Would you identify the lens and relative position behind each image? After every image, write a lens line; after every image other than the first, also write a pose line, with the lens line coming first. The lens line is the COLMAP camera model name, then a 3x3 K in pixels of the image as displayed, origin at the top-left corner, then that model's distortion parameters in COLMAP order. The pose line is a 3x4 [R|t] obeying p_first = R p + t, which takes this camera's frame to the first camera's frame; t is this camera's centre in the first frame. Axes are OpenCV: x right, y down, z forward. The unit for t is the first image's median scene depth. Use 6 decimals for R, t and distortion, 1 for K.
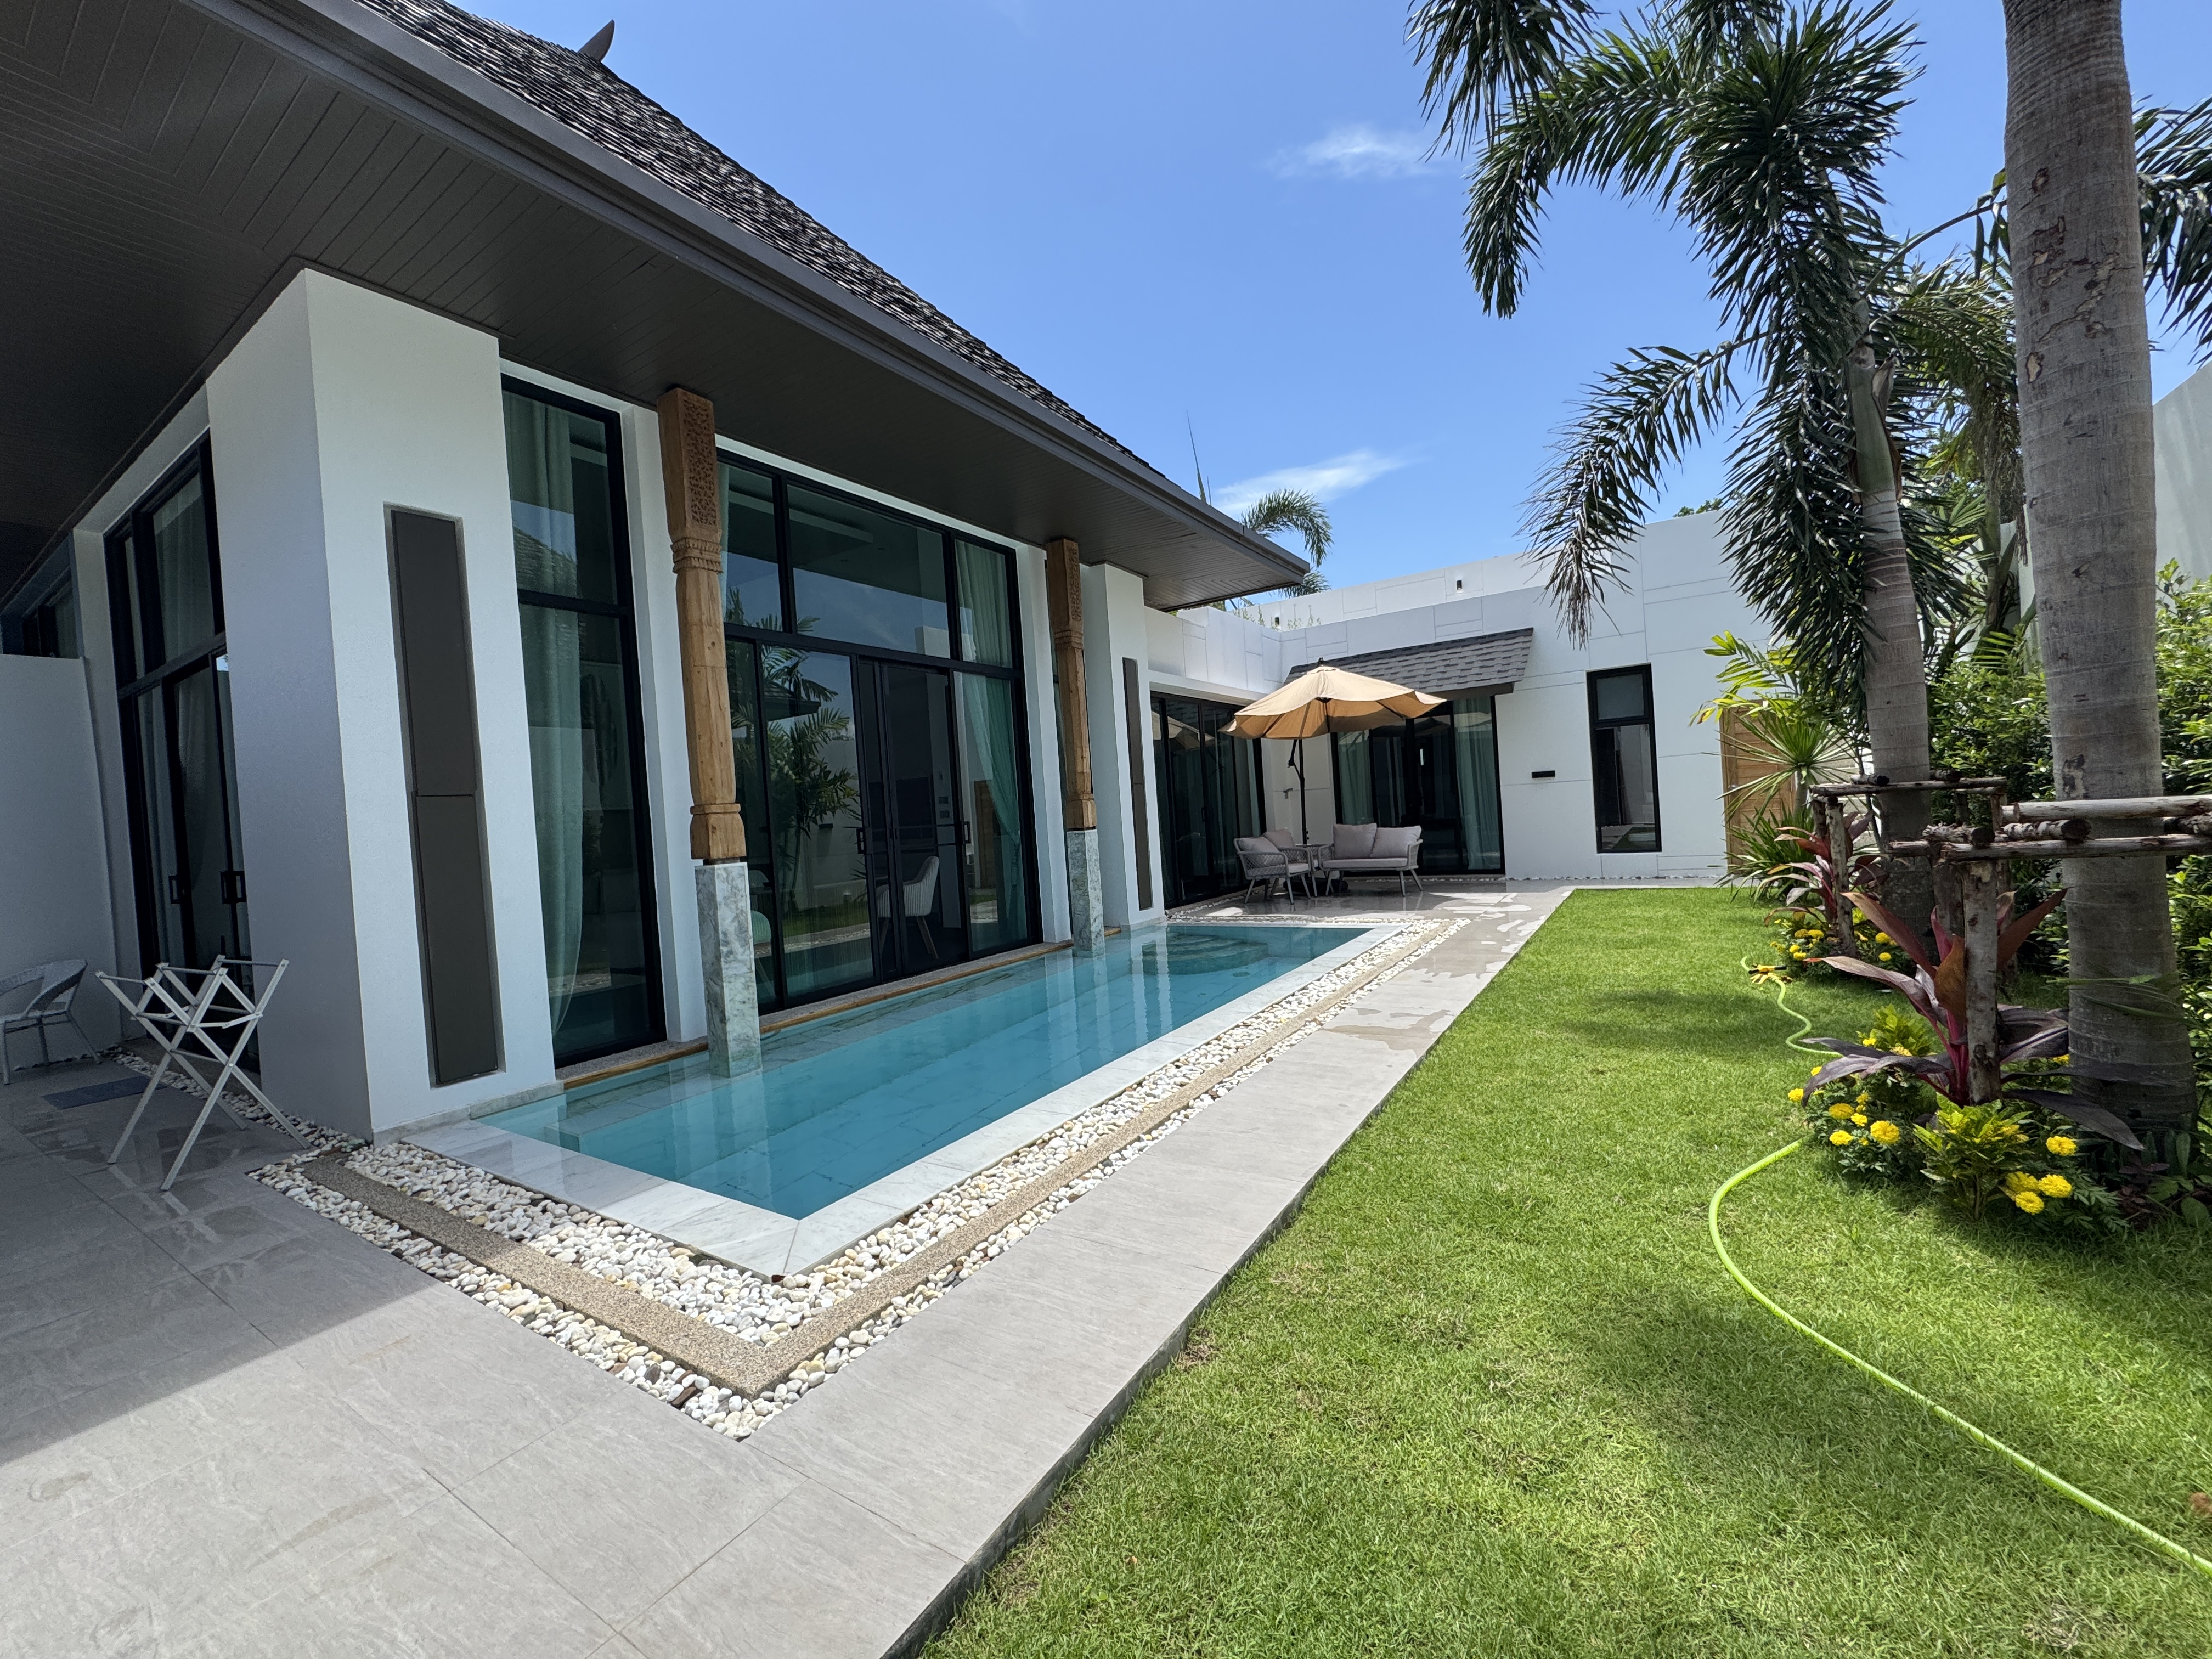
lens RADIAL K [[882.1, 0, 1098.1], [0, 882.1, 817.9], [0, 0, 1]] dist [-0.002156, 0.000854]
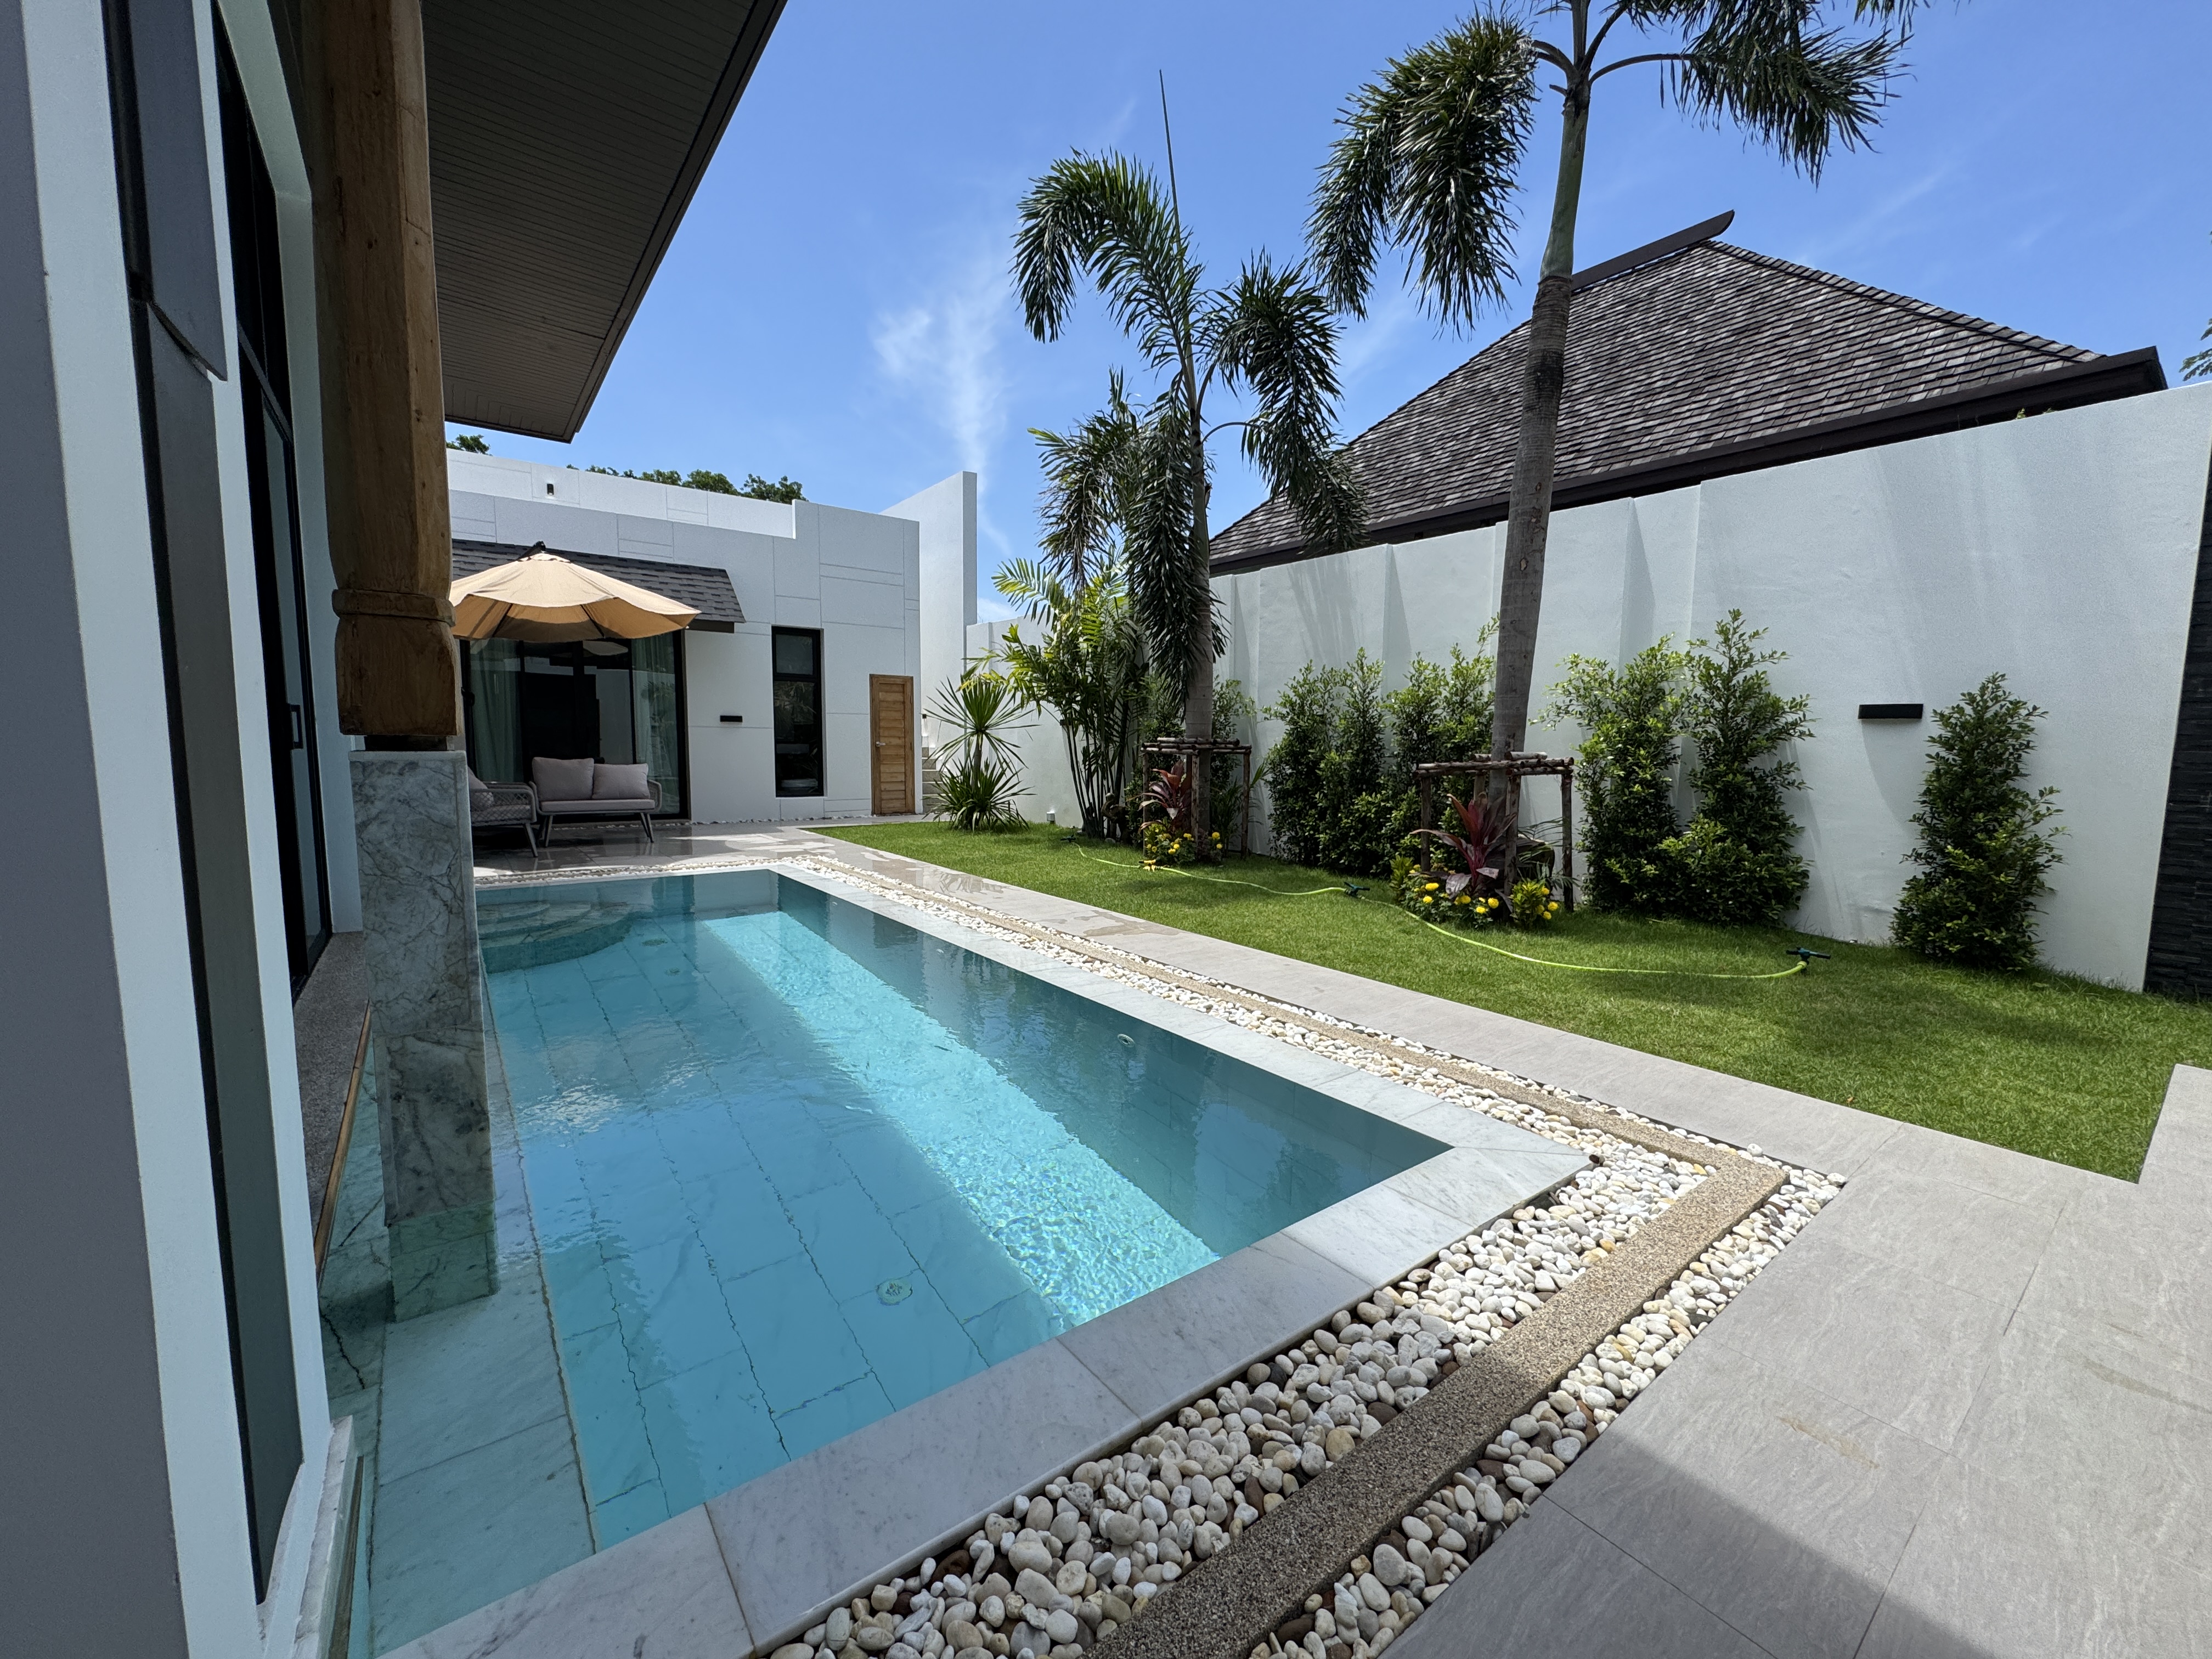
lens RADIAL K [[882.1, 0, 1125.2], [0, 882.1, 808.1], [0, 0, 1]] dist [-0.002156, 0.000854]
pose [[0.332696, -0.002312, 0.943031, -1.142213], [-0.029291, 0.999489, 0.012784, 0.103398], [-0.942579, -0.031876, 0.332458, 0.918500]]
